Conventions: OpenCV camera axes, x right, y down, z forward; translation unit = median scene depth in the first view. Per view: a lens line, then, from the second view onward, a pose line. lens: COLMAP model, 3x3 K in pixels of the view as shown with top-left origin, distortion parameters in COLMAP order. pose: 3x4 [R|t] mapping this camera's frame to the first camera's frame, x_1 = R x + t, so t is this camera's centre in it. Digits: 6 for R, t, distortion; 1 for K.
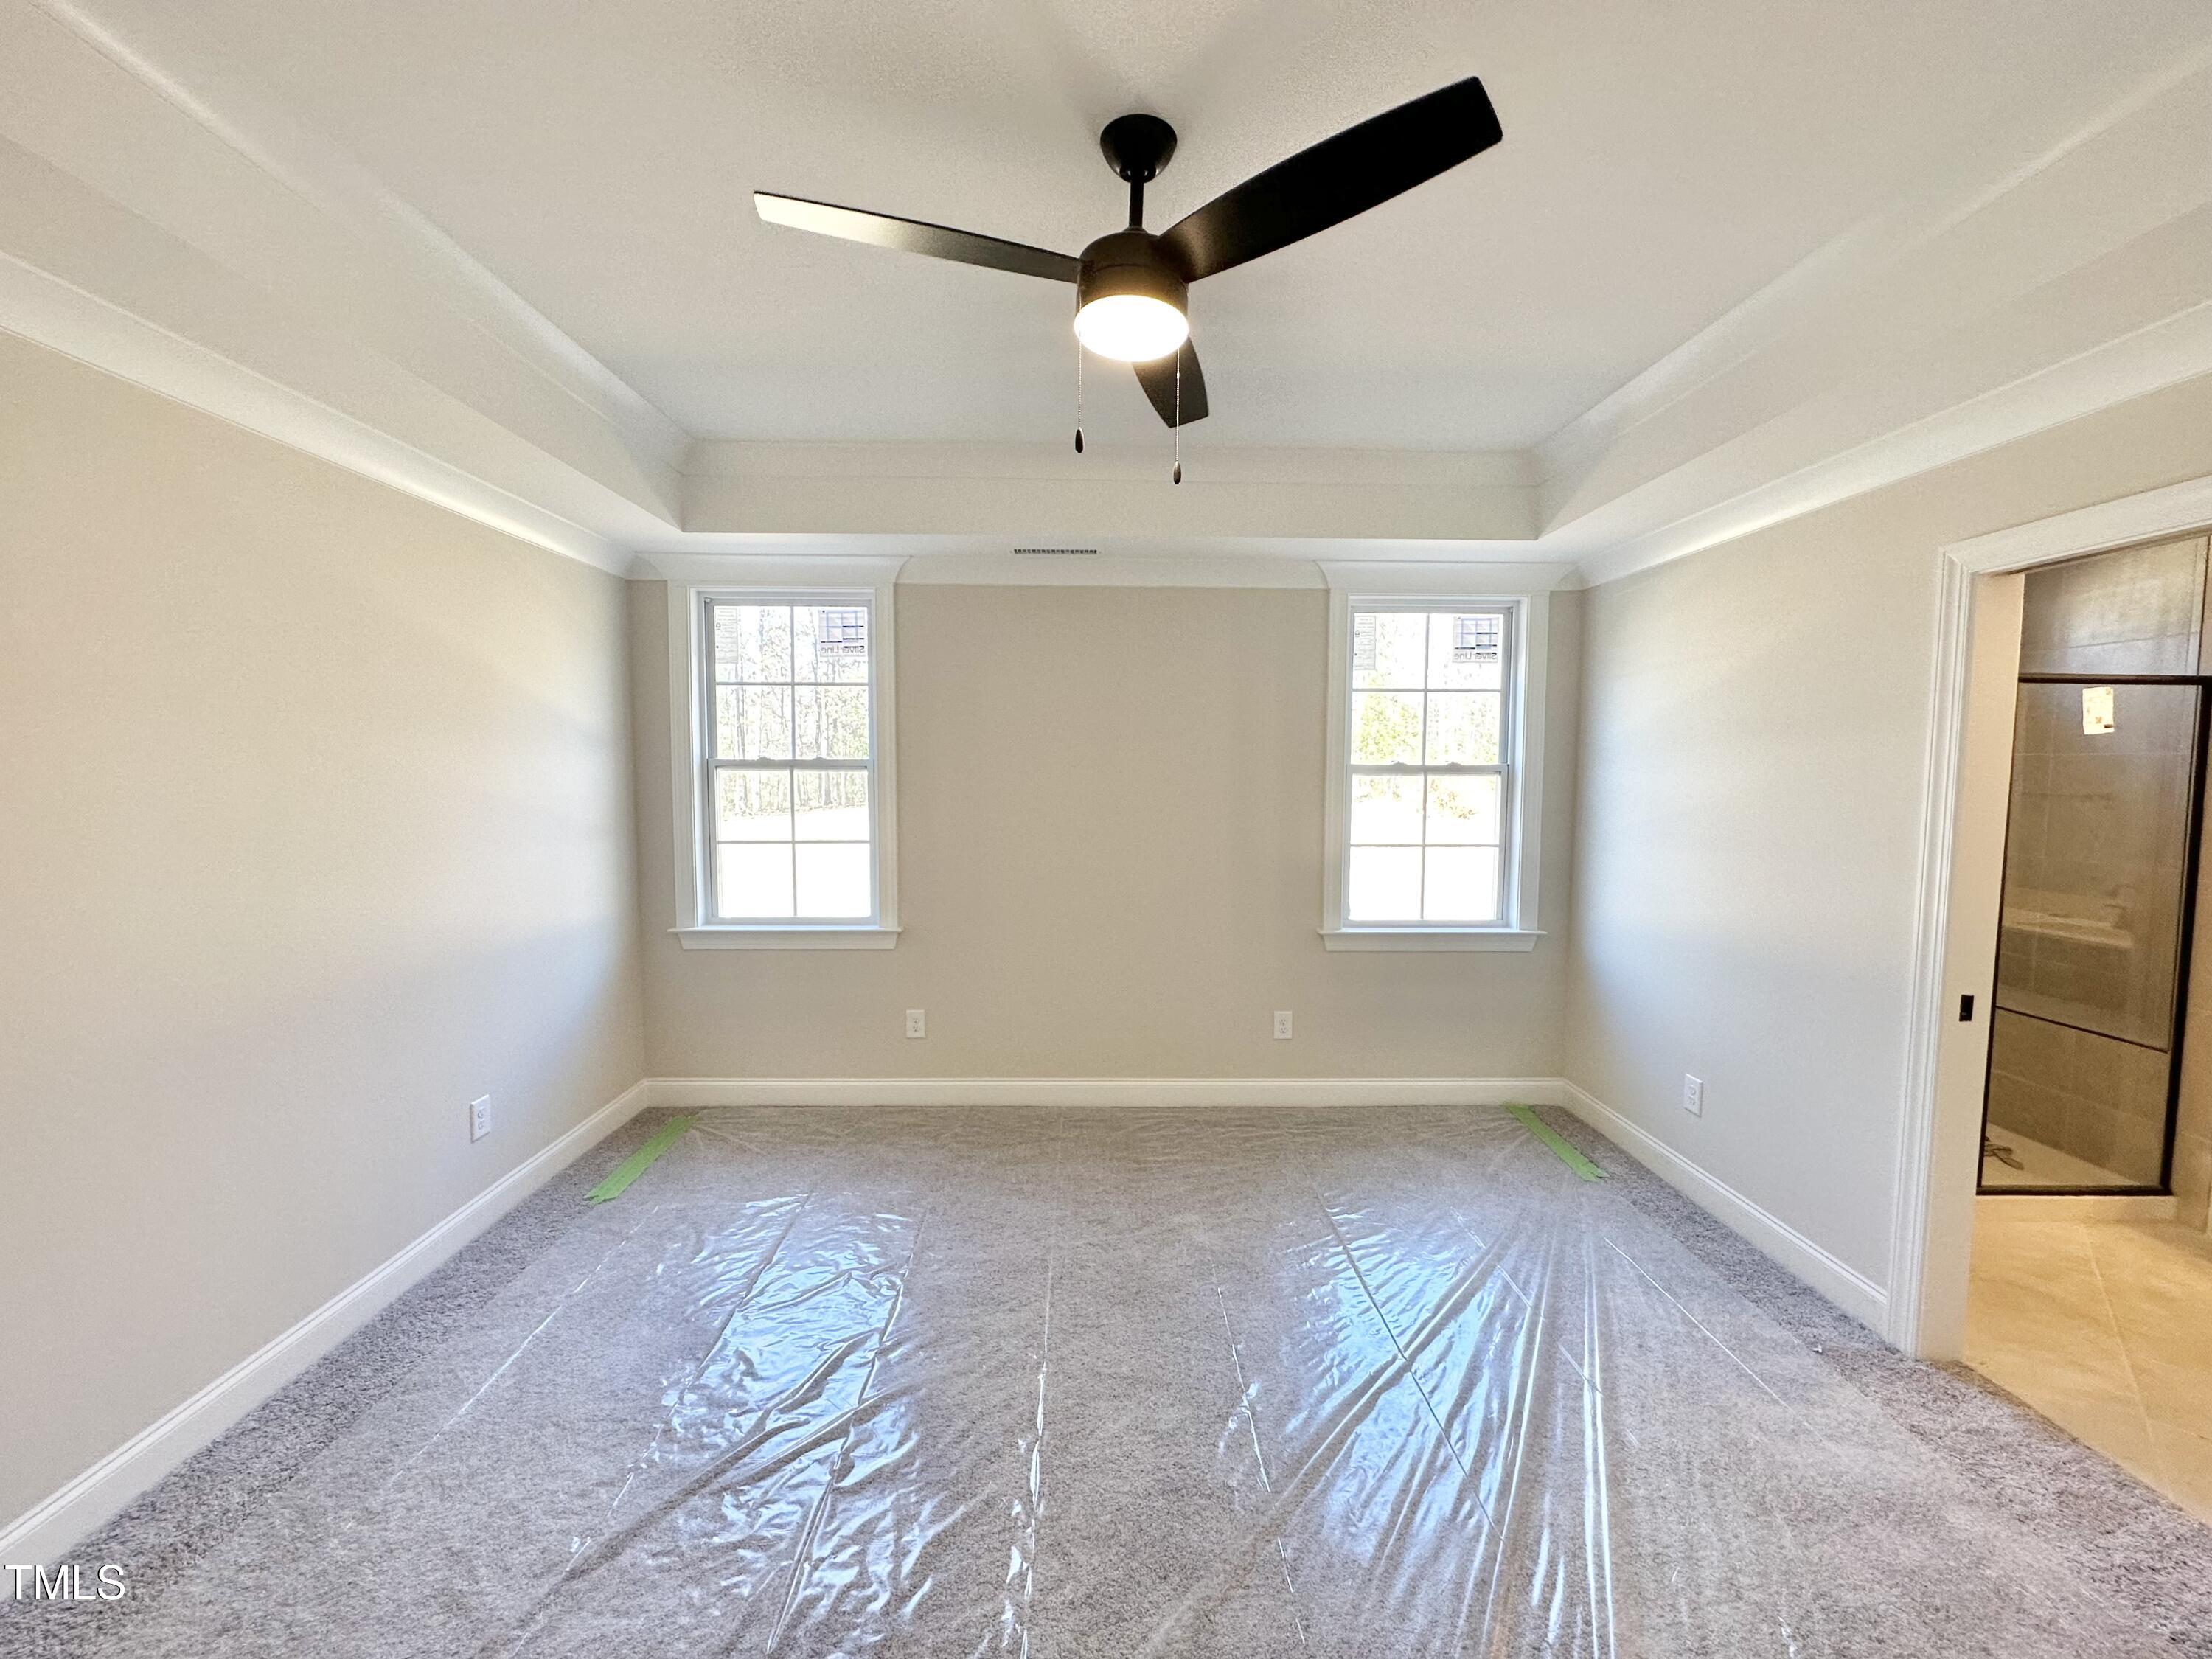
lens RADIAL K [[881.2, 0, 1106.0], [0, 881.2, 829.5], [0, 0, 1]] dist [0.000099, 0.000438]
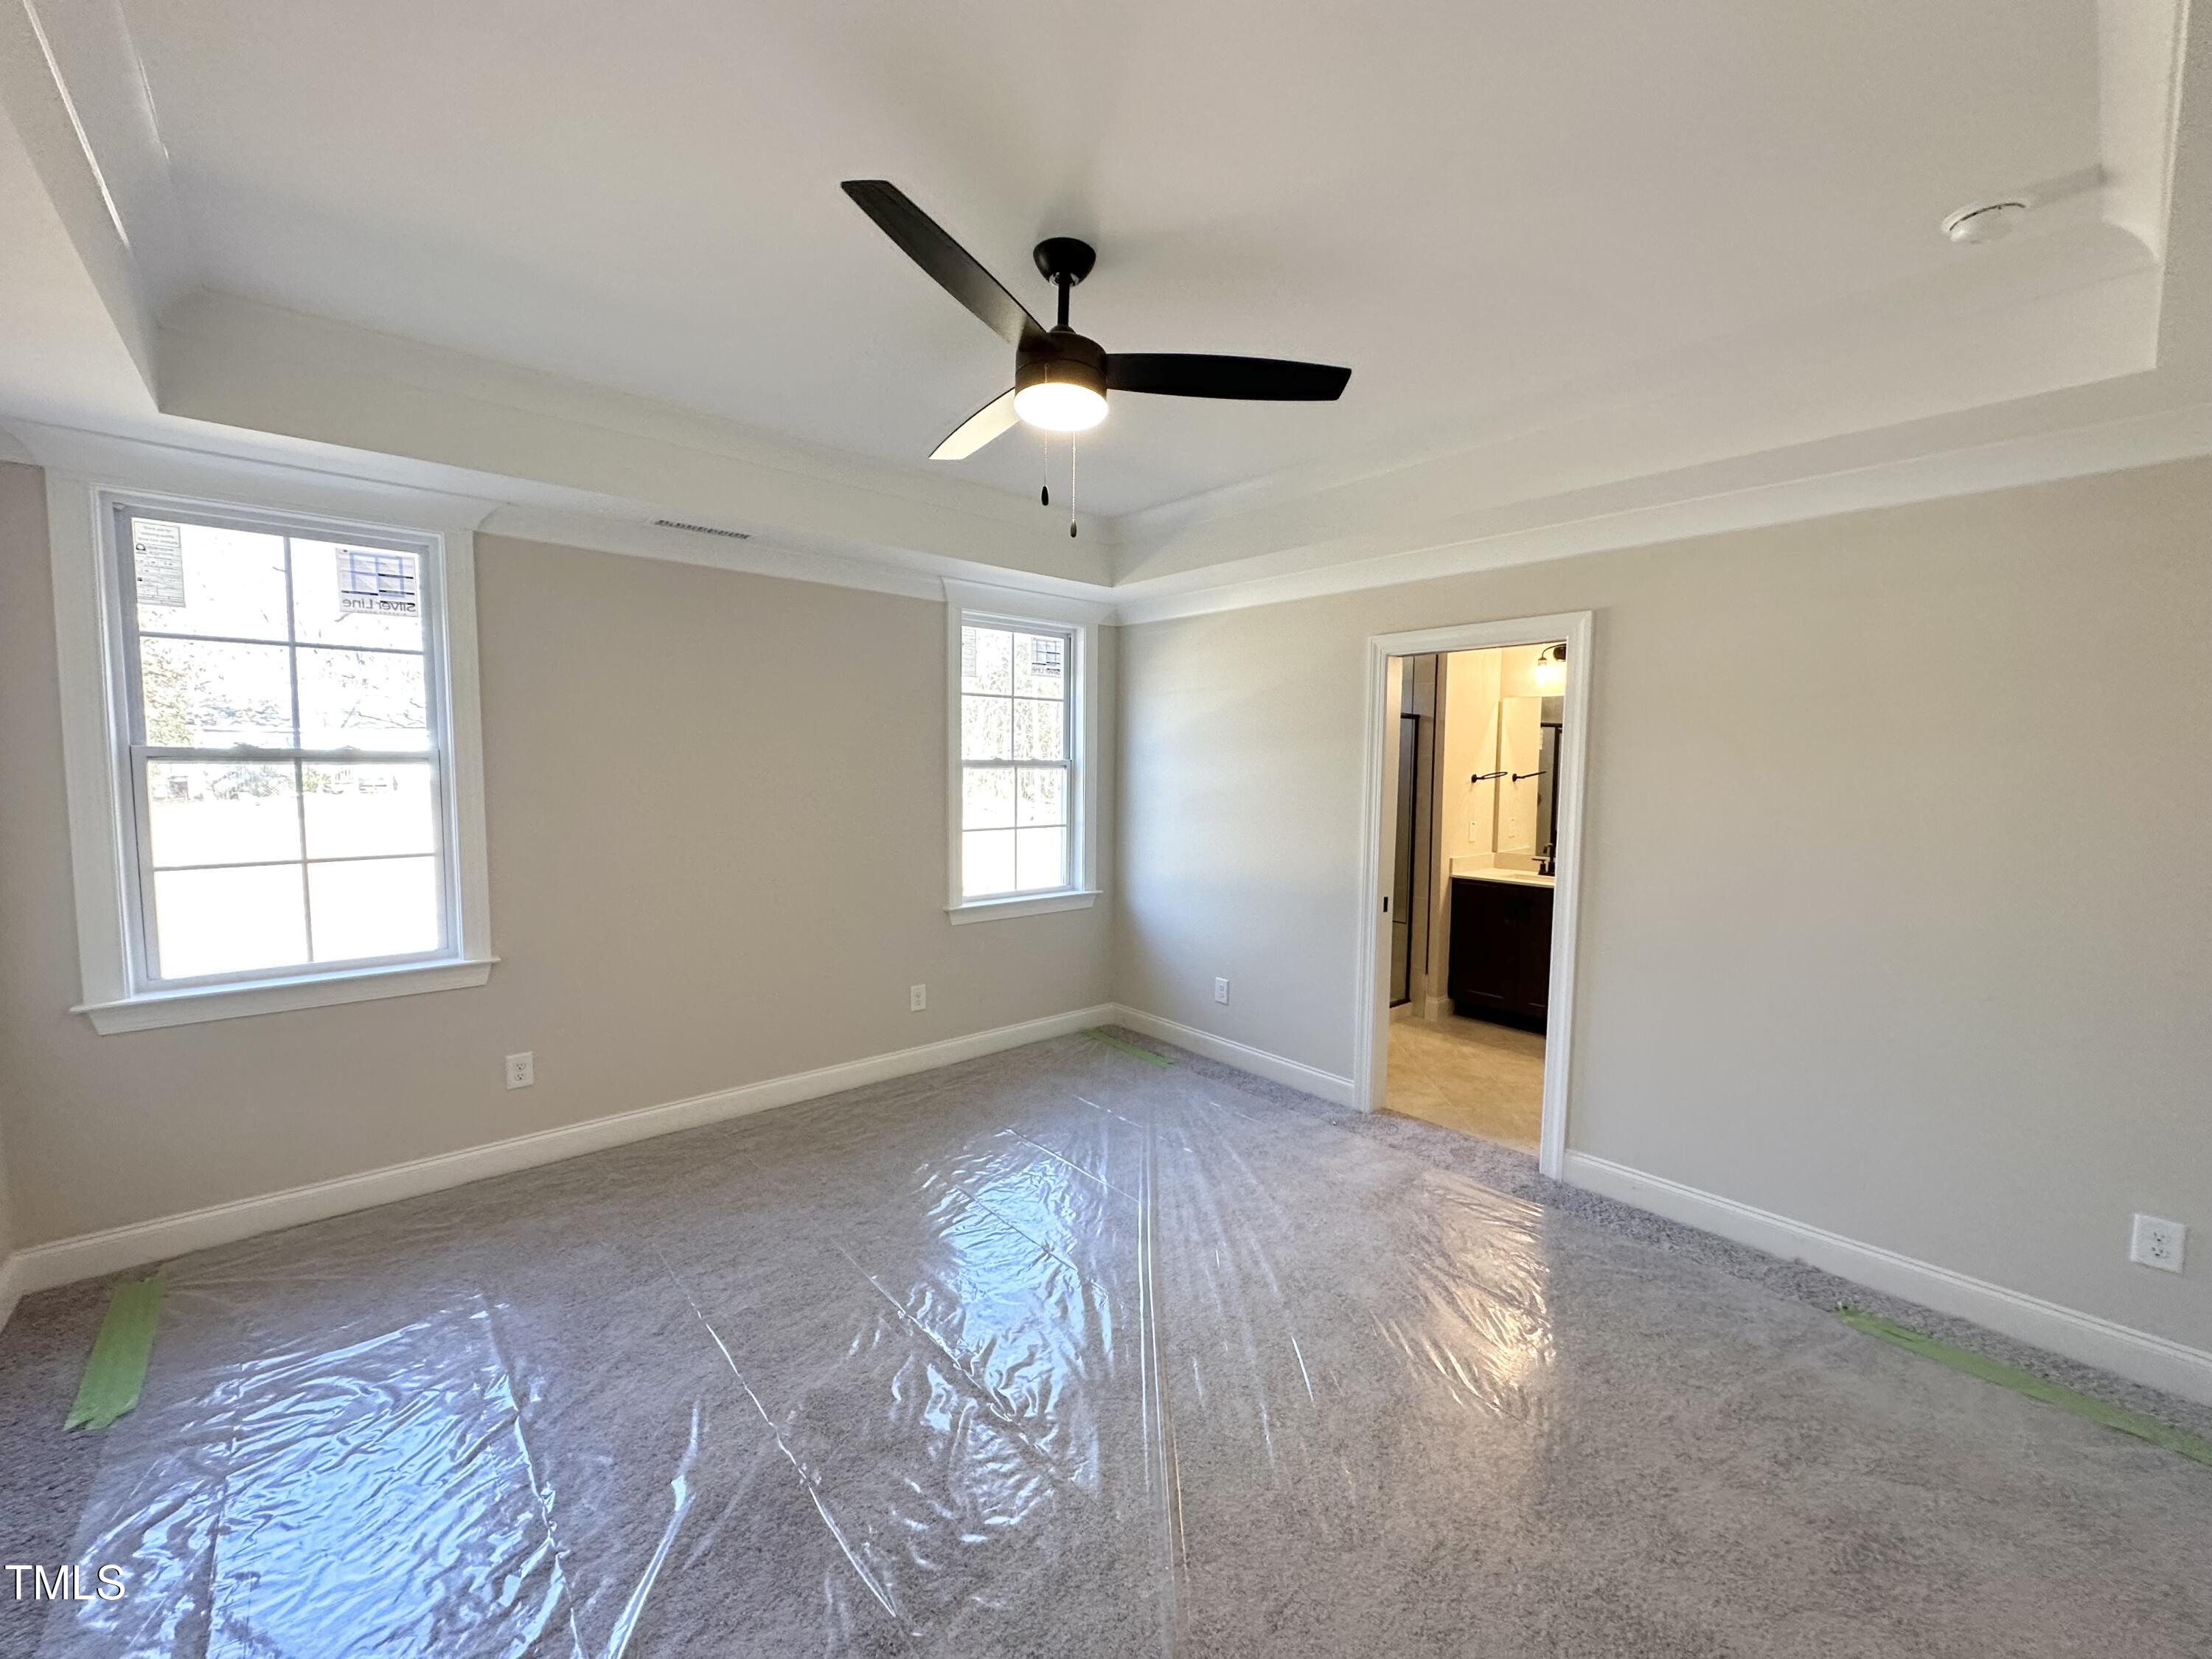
lens RADIAL K [[881.2, 0, 1106.0], [0, 881.2, 829.5], [0, 0, 1]] dist [0.000099, 0.000438]
pose [[0.765049, -0.045497, 0.642363, -0.328421], [0.037605, 0.998955, 0.025967, -0.006436], [-0.642873, 0.004290, 0.765961, 0.013456]]
